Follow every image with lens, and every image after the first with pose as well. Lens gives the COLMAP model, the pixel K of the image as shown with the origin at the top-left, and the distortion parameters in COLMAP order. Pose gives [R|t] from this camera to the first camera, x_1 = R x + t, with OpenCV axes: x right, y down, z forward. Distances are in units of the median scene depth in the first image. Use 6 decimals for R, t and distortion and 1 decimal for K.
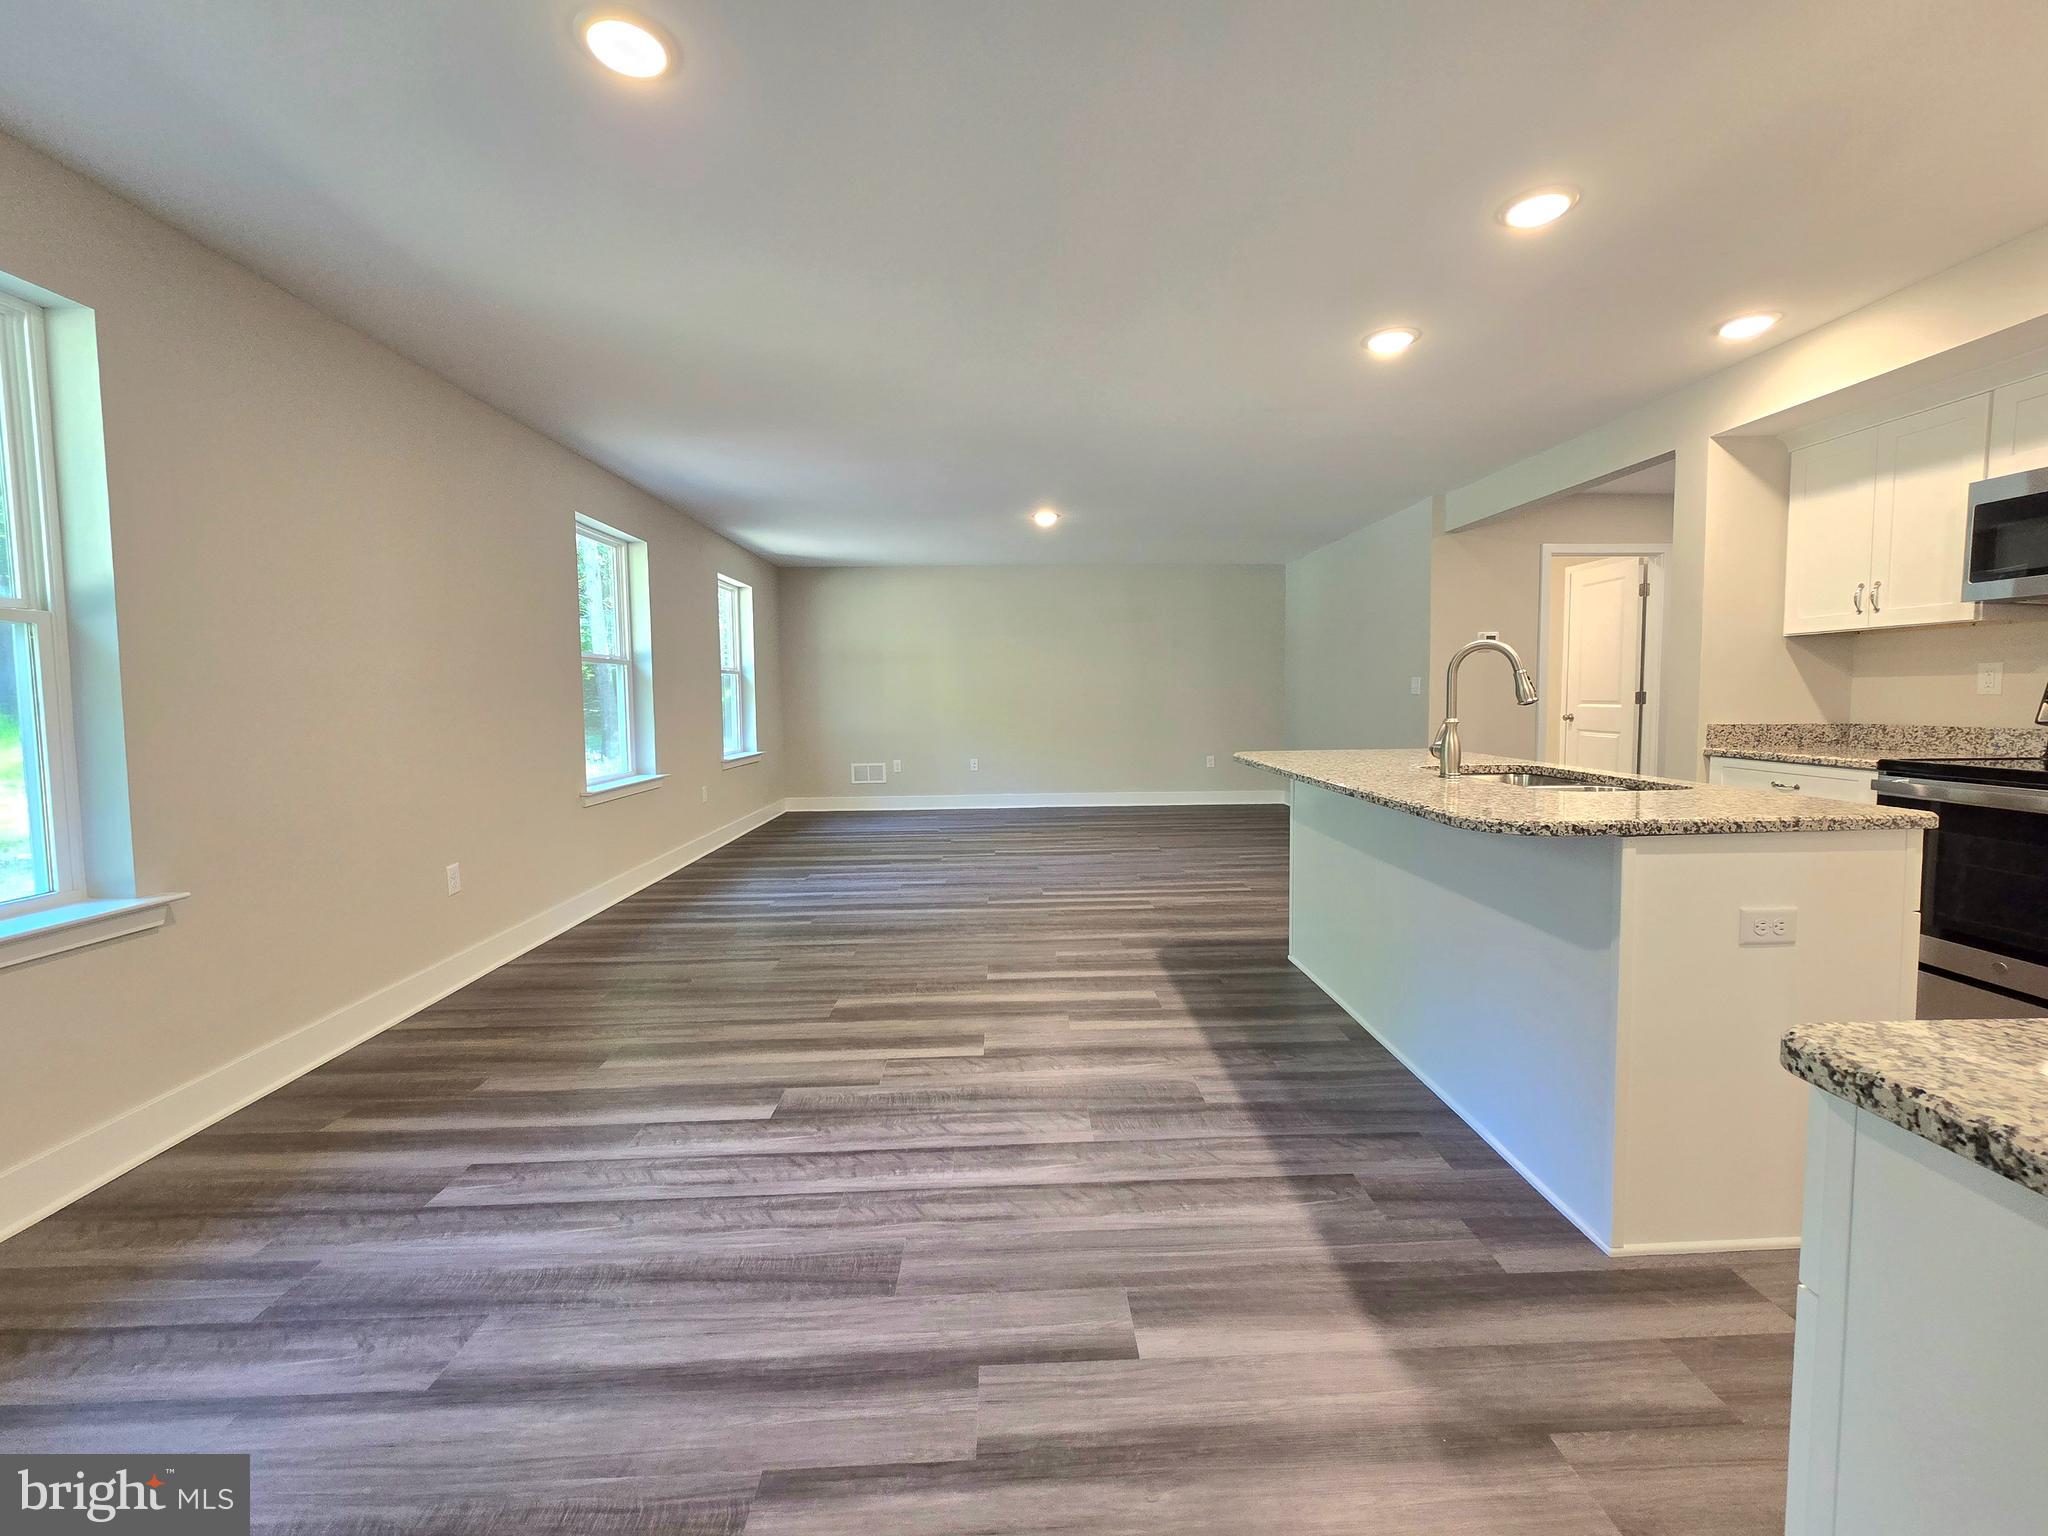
lens RADIAL K [[841.4, 0, 1034.0], [0, 841.4, 743.9], [0, 0, 1]] dist [0.000791, -0.000520]
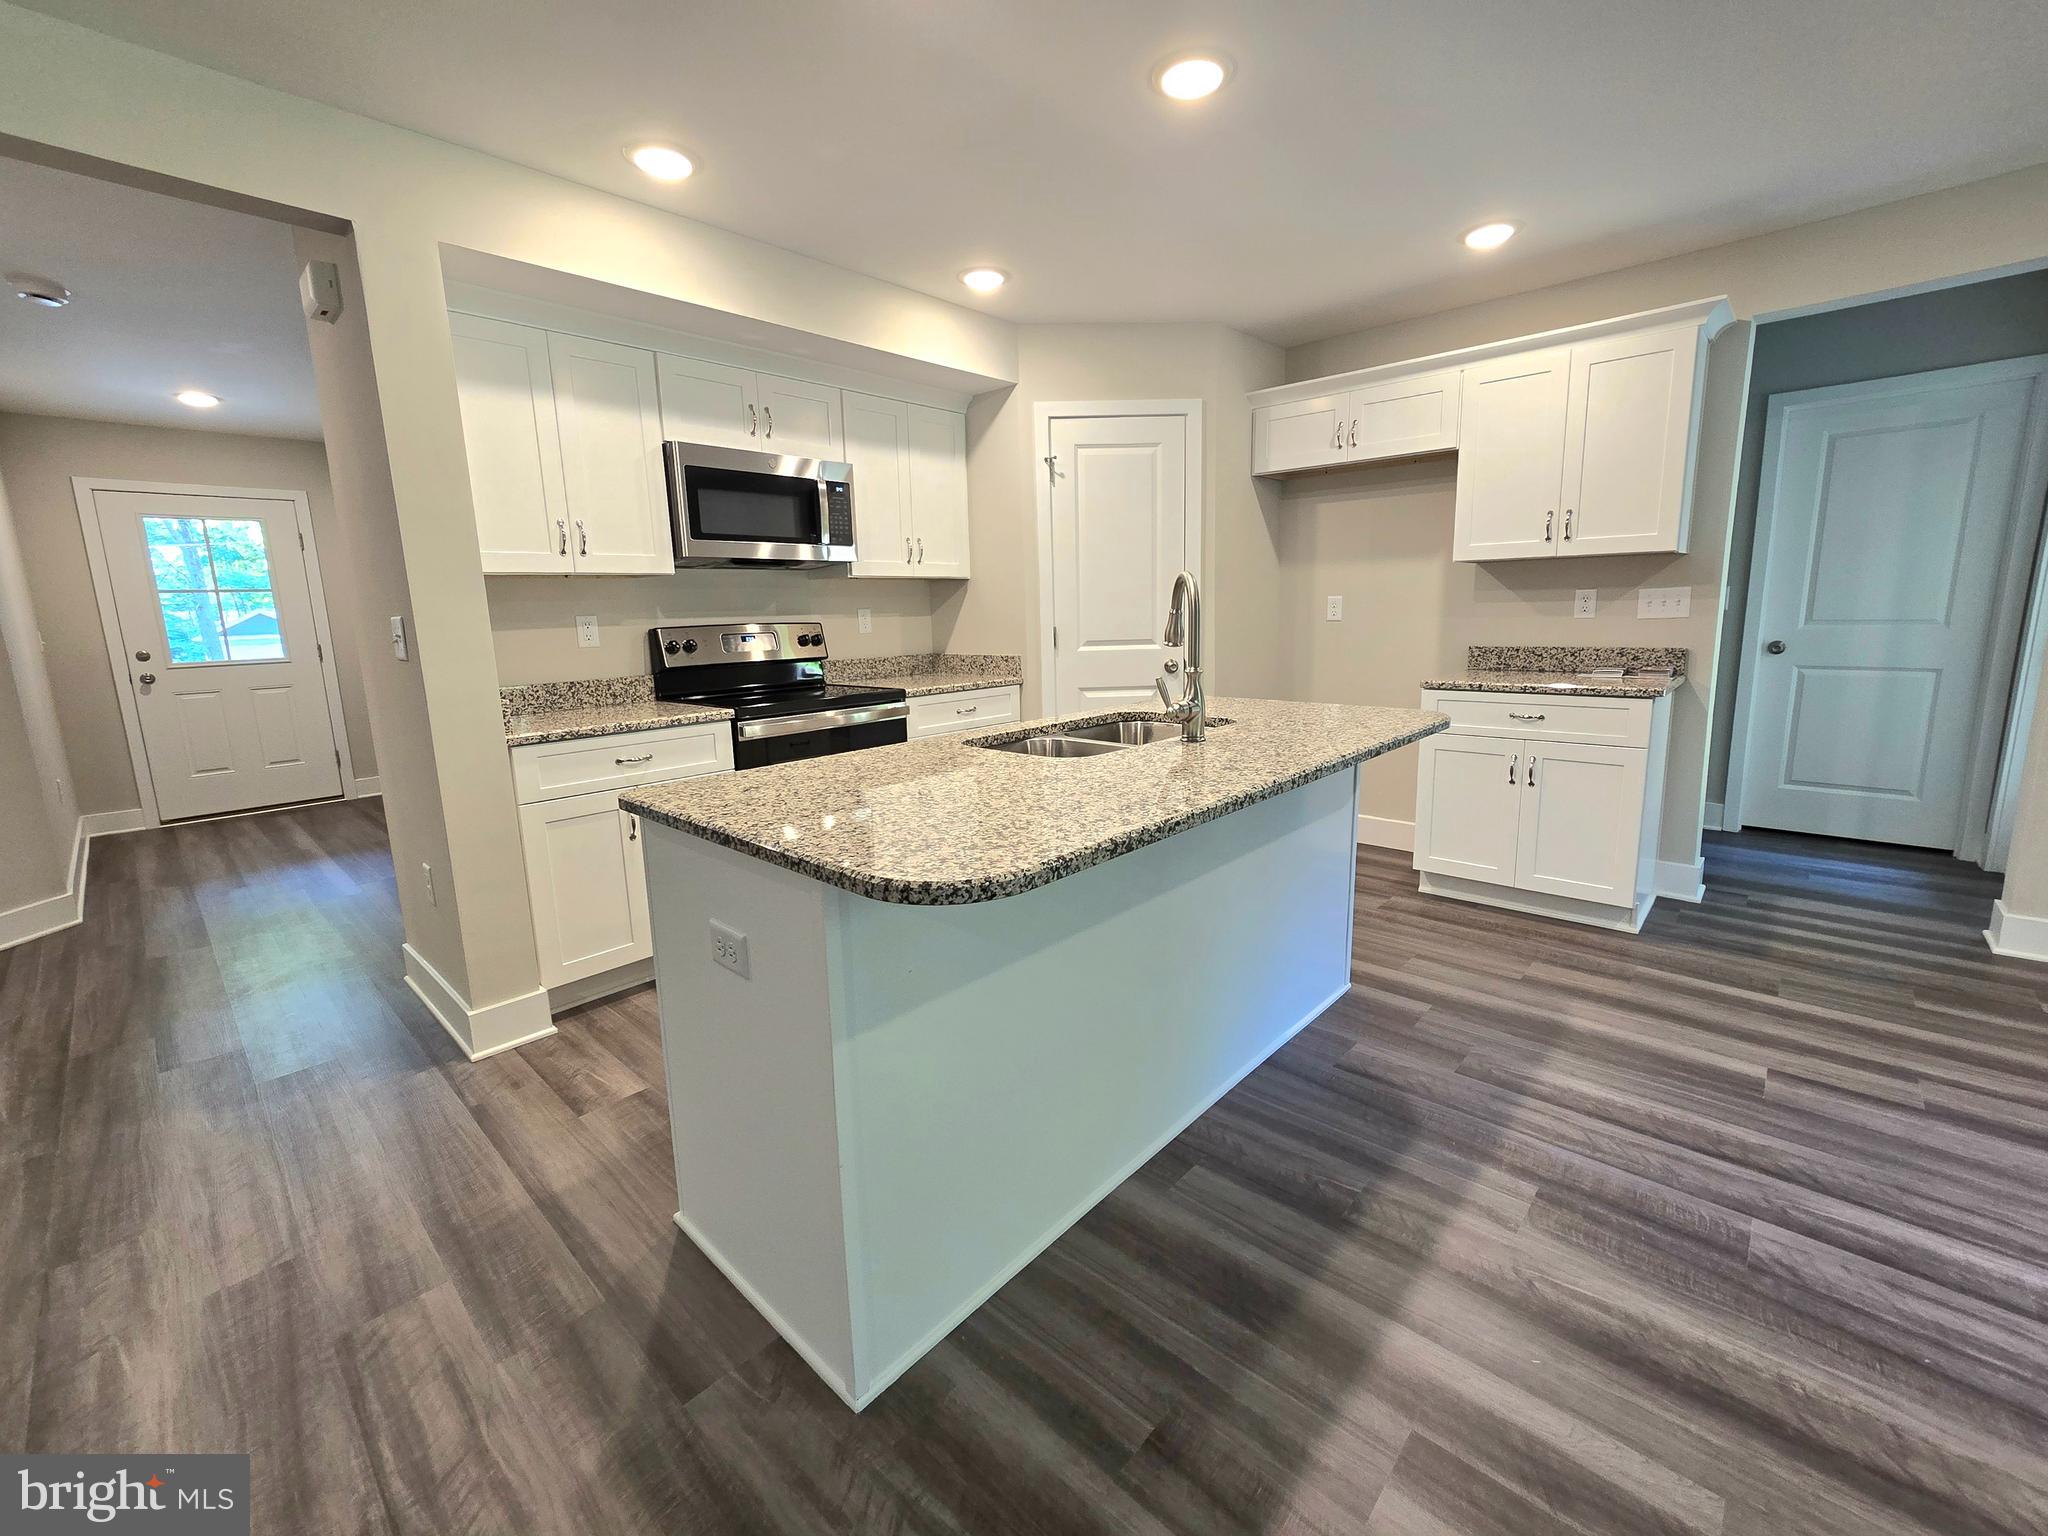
lens RADIAL K [[839.8, 0, 1039.7], [0, 839.8, 748.0], [0, 0, 1]] dist [0.000771, 0.000278]
pose [[-0.712748, -0.089060, 0.695743, 0.031796], [0.076568, 0.976100, 0.203387, -0.115537], [-0.697228, 0.198236, -0.688894, 1.494168]]
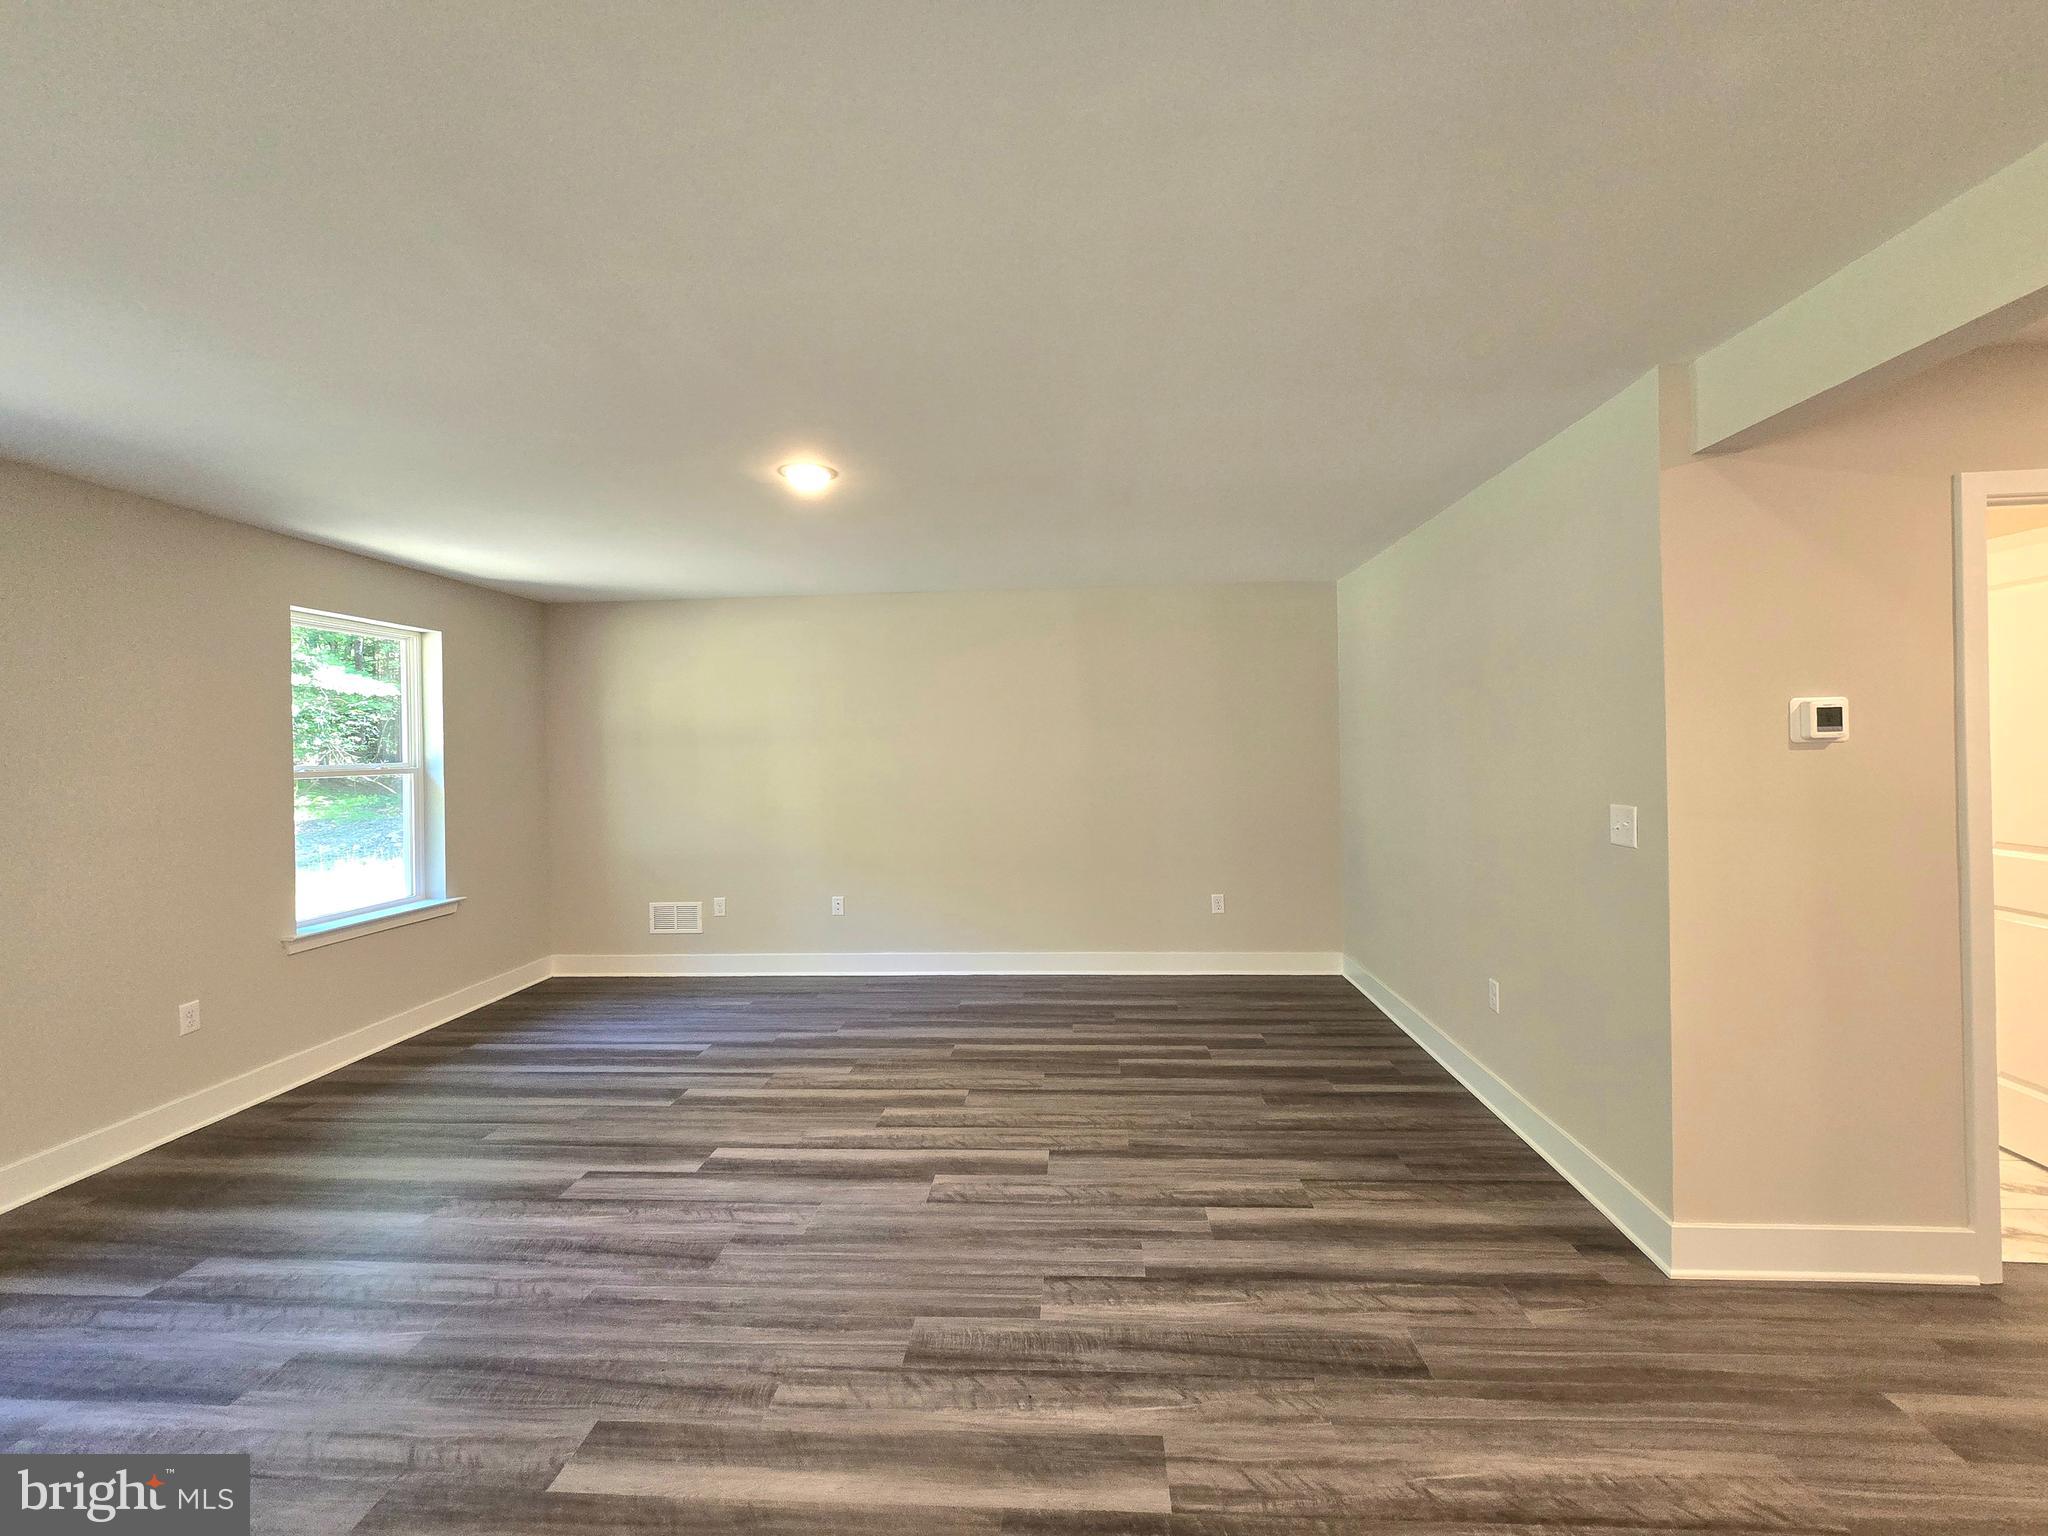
lens RADIAL K [[839.8, 0, 1039.7], [0, 839.8, 748.0], [0, 0, 1]] dist [0.000771, 0.000278]
pose [[0.995675, -0.008007, -0.092564, 0.421767], [0.003094, 0.998585, -0.053097, -0.179473], [0.092858, 0.052581, 0.994290, 1.154646]]
